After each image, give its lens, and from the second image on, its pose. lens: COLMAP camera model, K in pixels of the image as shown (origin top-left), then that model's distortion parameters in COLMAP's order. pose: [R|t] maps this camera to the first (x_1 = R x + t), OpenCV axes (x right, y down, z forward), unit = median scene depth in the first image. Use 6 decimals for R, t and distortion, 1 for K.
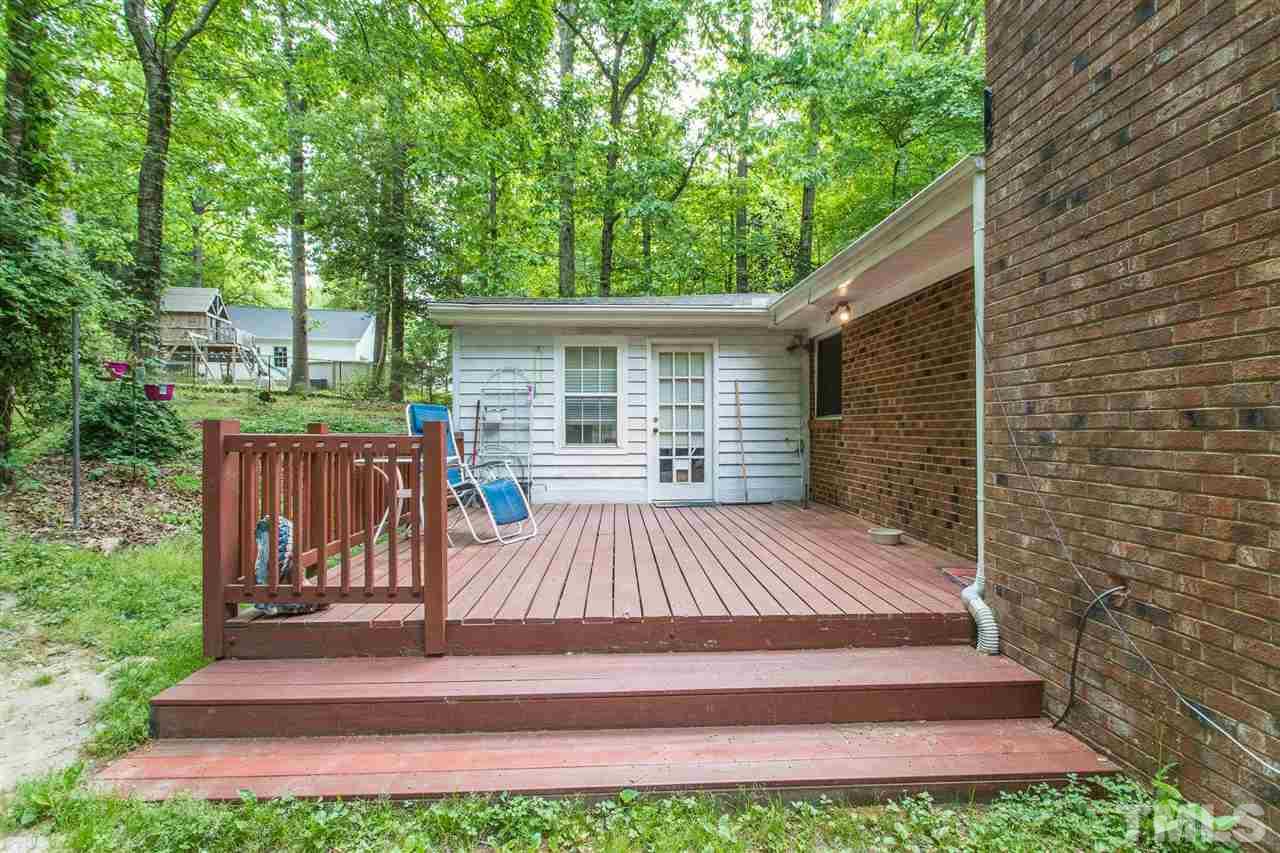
lens RADIAL K [[662.2, 0, 640.0], [0, 662.2, 426.5], [0, 0, 1]] dist [0.000348, 0.000275]
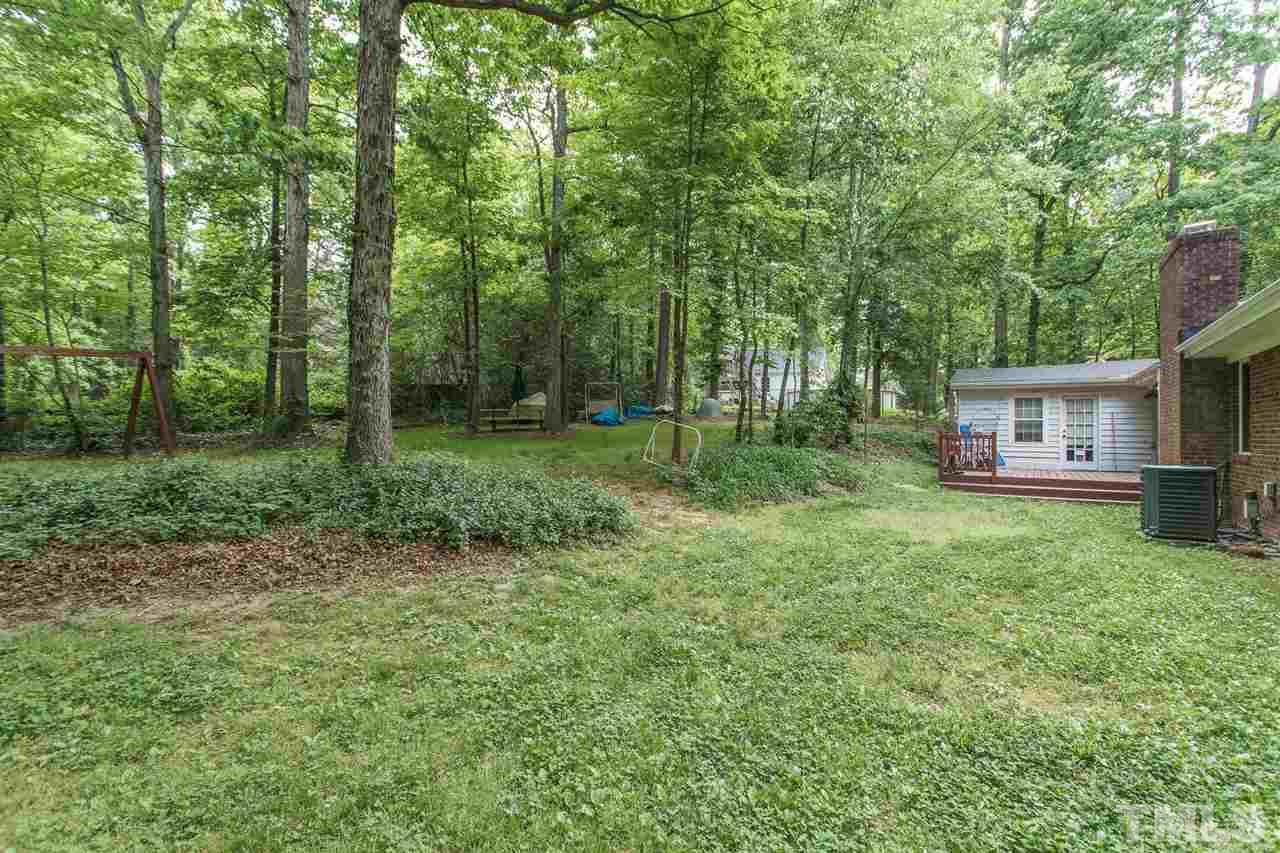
lens RADIAL K [[594.1, 0, 640.0], [0, 594.1, 426.5], [0, 0, 1]] dist [-0.002328, -0.000292]
pose [[0.810162, 0.002856, -0.586199, 0.036434], [-0.010636, 0.999895, -0.009828, 0.008154], [0.586109, 0.014197, 0.810108, -1.350394]]
